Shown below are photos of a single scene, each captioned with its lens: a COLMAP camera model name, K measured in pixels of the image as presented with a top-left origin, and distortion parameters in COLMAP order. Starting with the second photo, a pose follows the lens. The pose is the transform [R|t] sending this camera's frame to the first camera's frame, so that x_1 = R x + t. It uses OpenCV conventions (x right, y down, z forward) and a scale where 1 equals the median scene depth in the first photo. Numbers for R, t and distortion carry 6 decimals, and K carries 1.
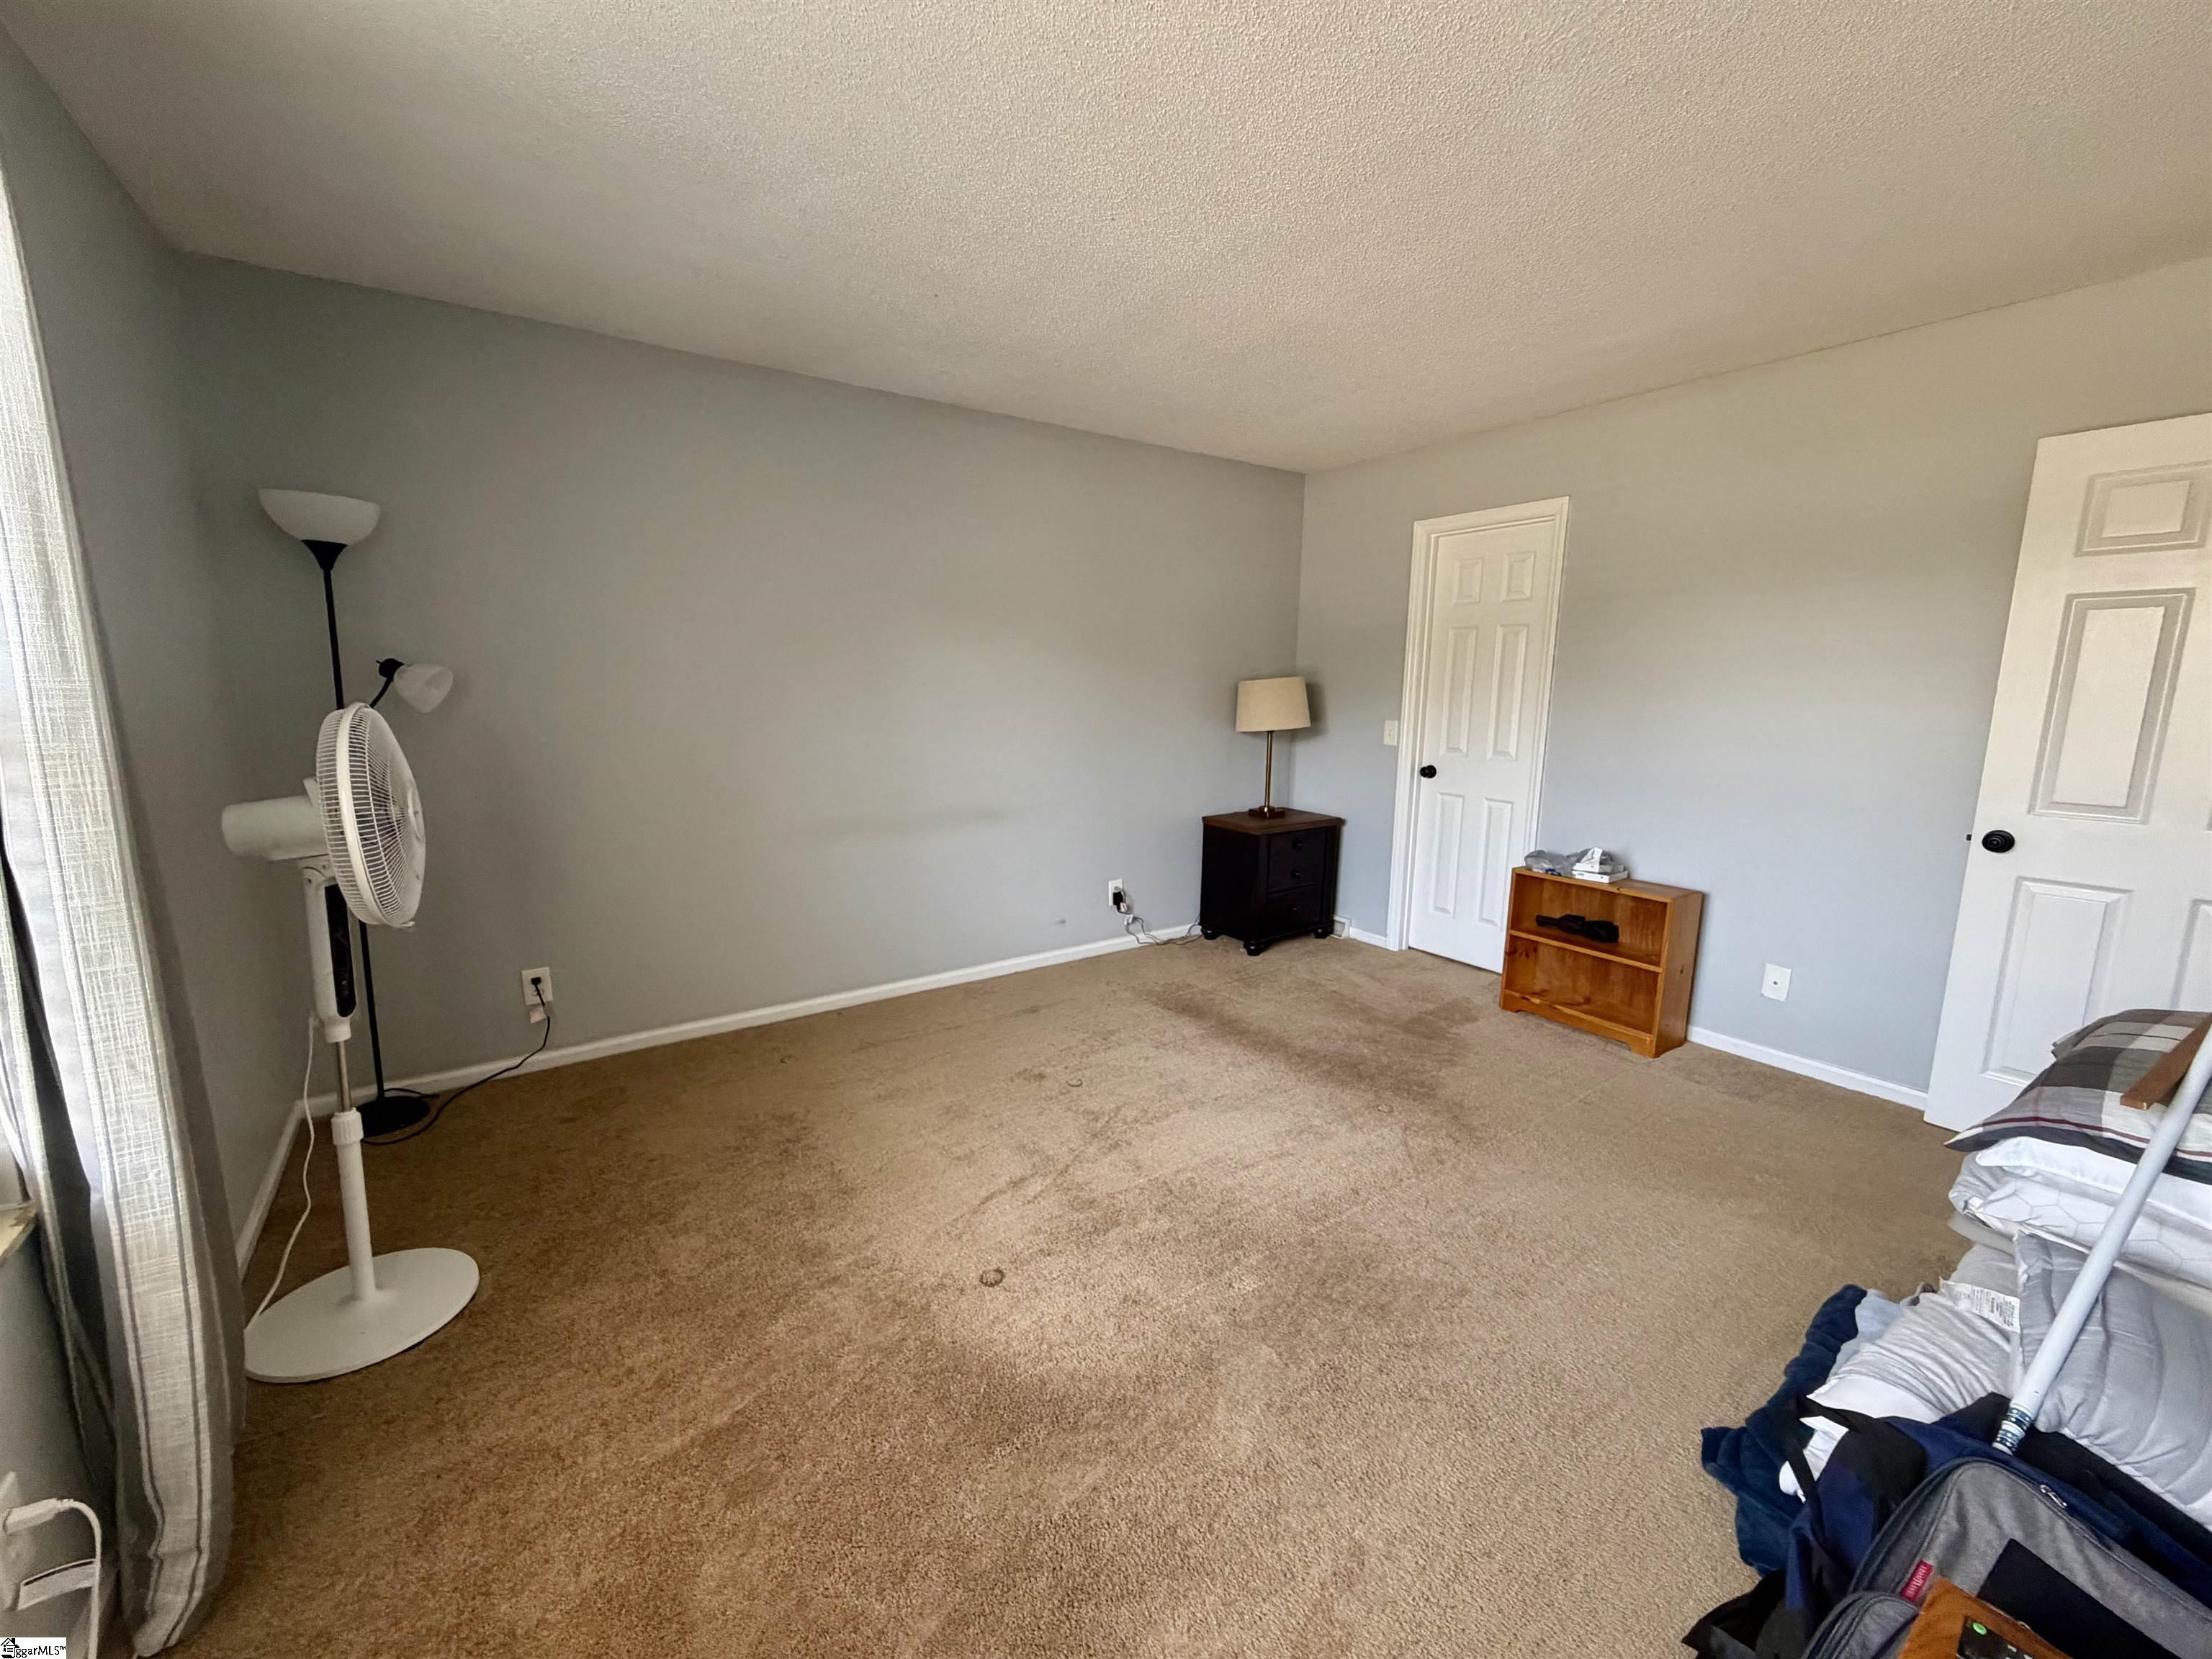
lens RADIAL K [[885.2, 0, 1103.0], [0, 885.2, 818.0], [0, 0, 1]] dist [0.001601, -0.000114]
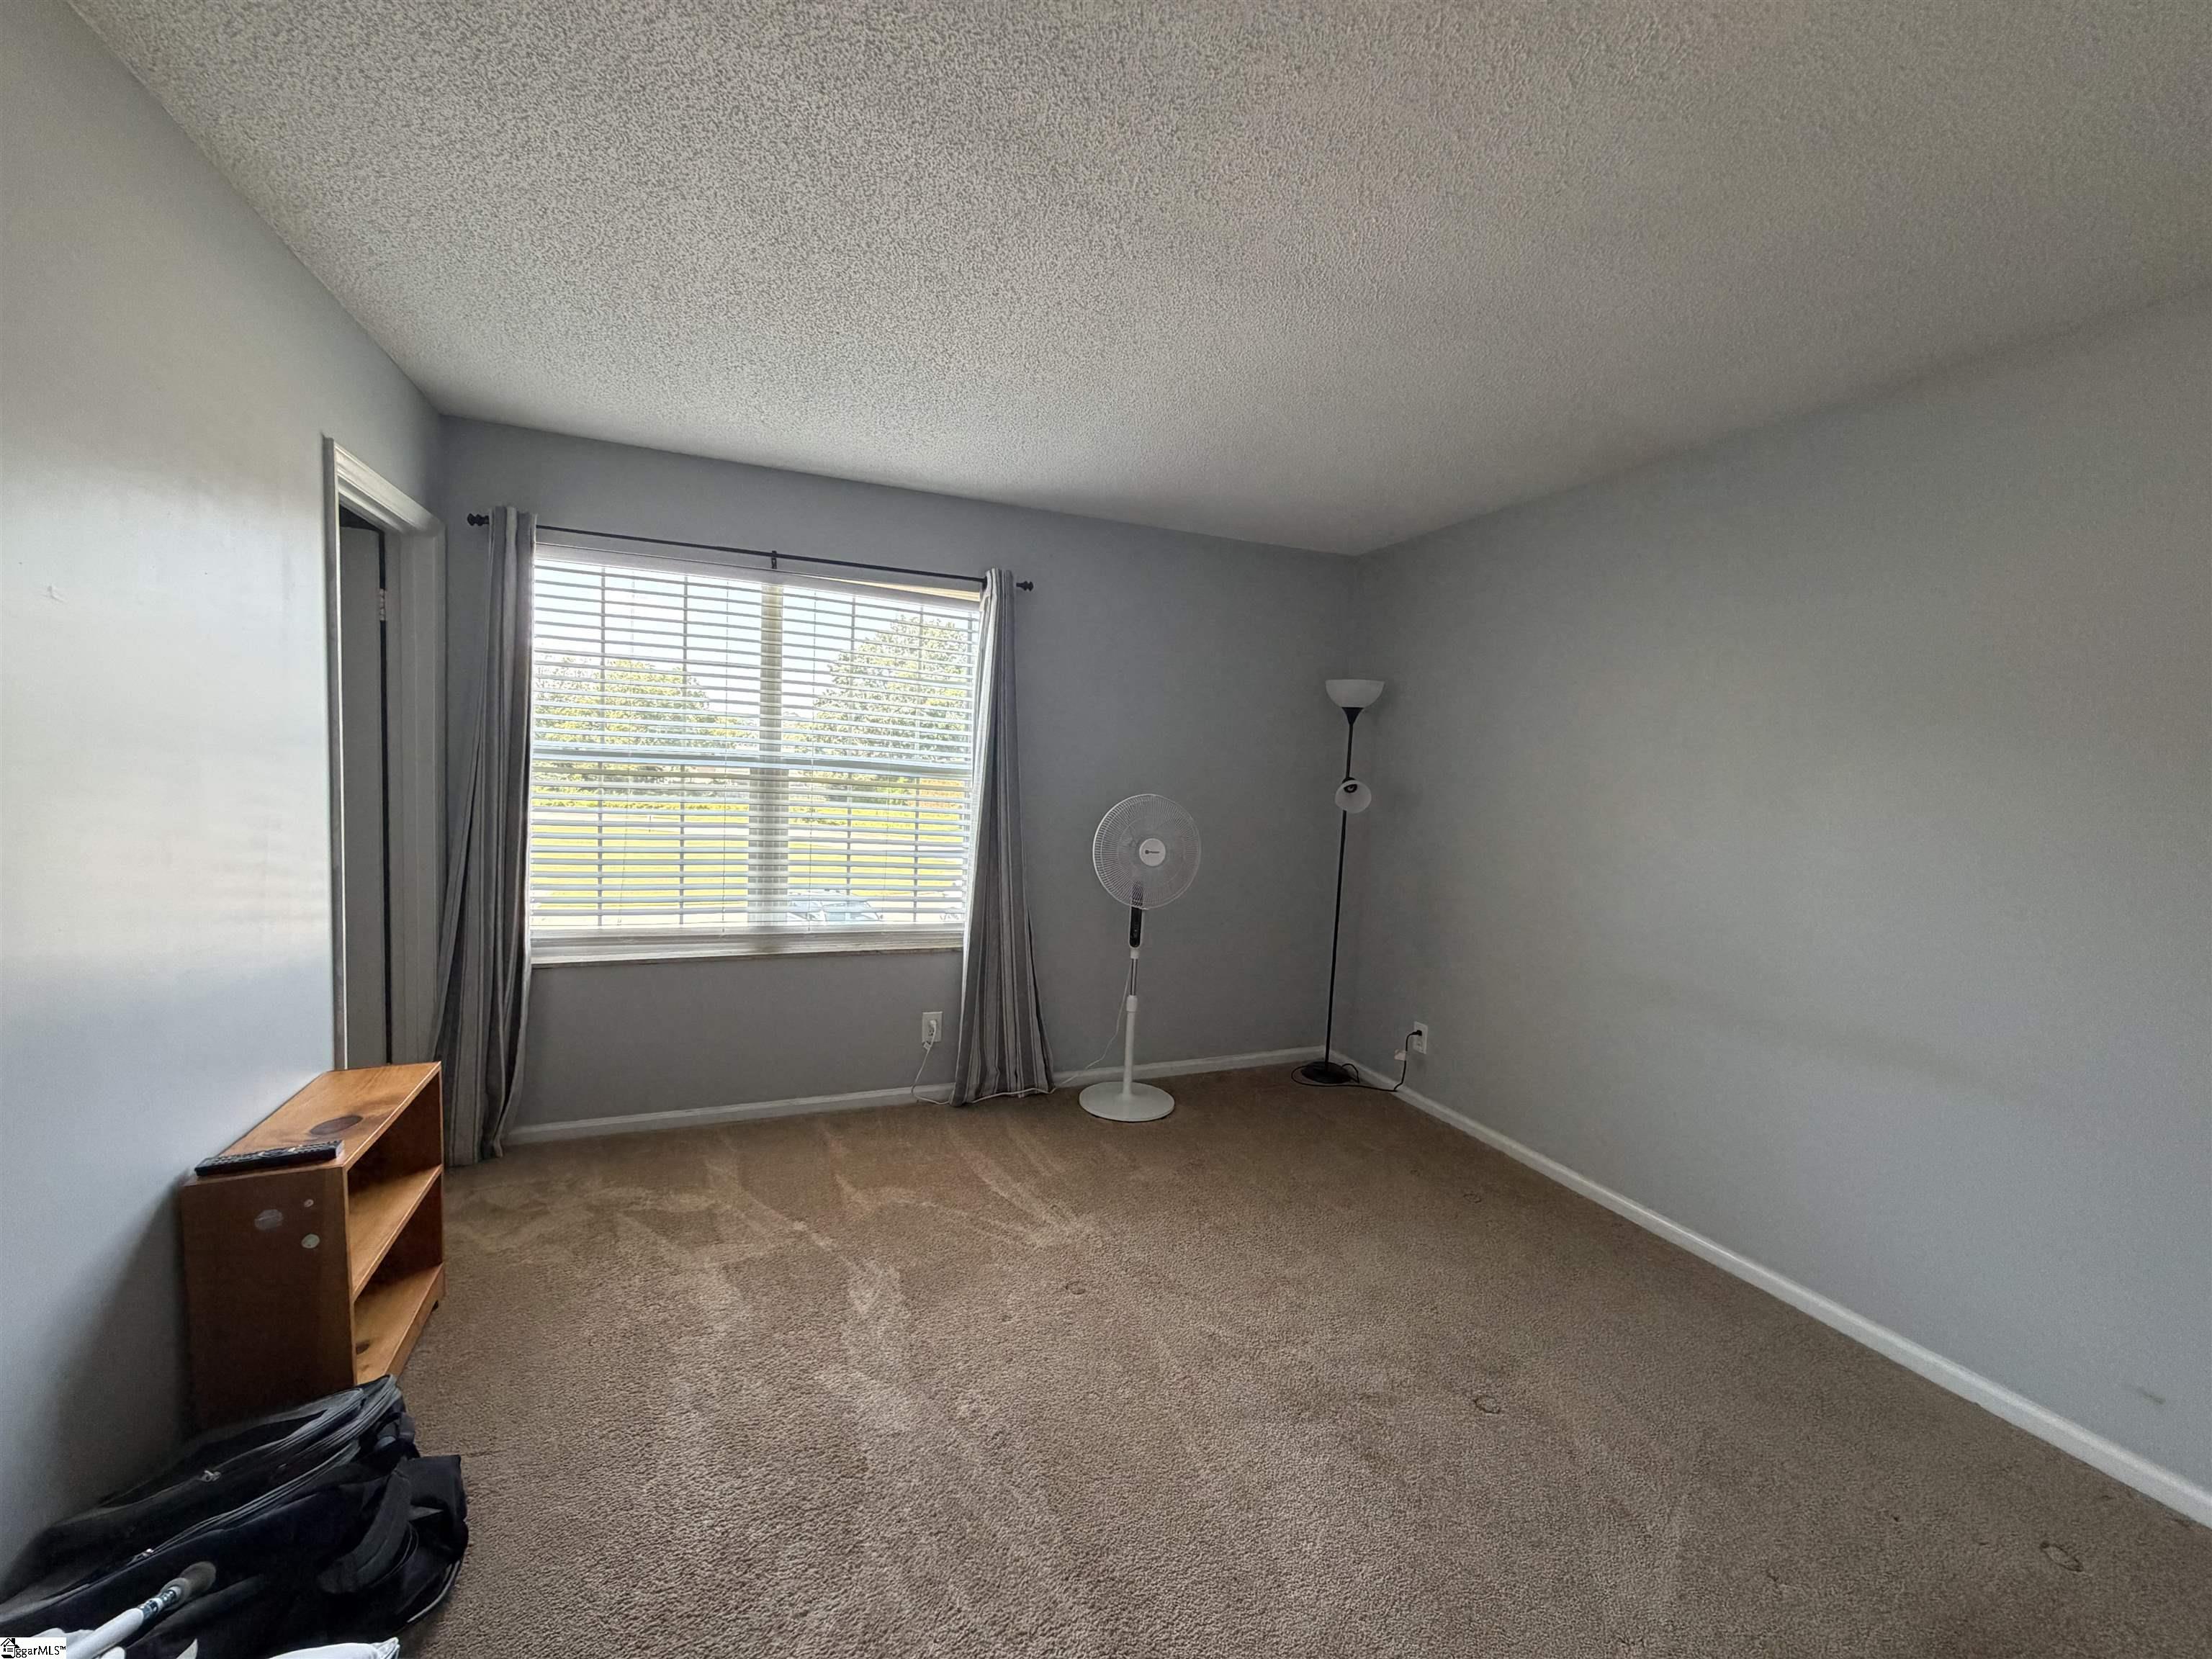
lens RADIAL K [[885.2, 0, 1106.0], [0, 885.2, 838.2], [0, 0, 1]] dist [0.001601, -0.000114]
pose [[-0.225534, 0.061213, -0.972310, 0.810451], [-0.190651, 0.975954, 0.105665, -0.163192], [0.955399, 0.209203, -0.208441, 0.957187]]
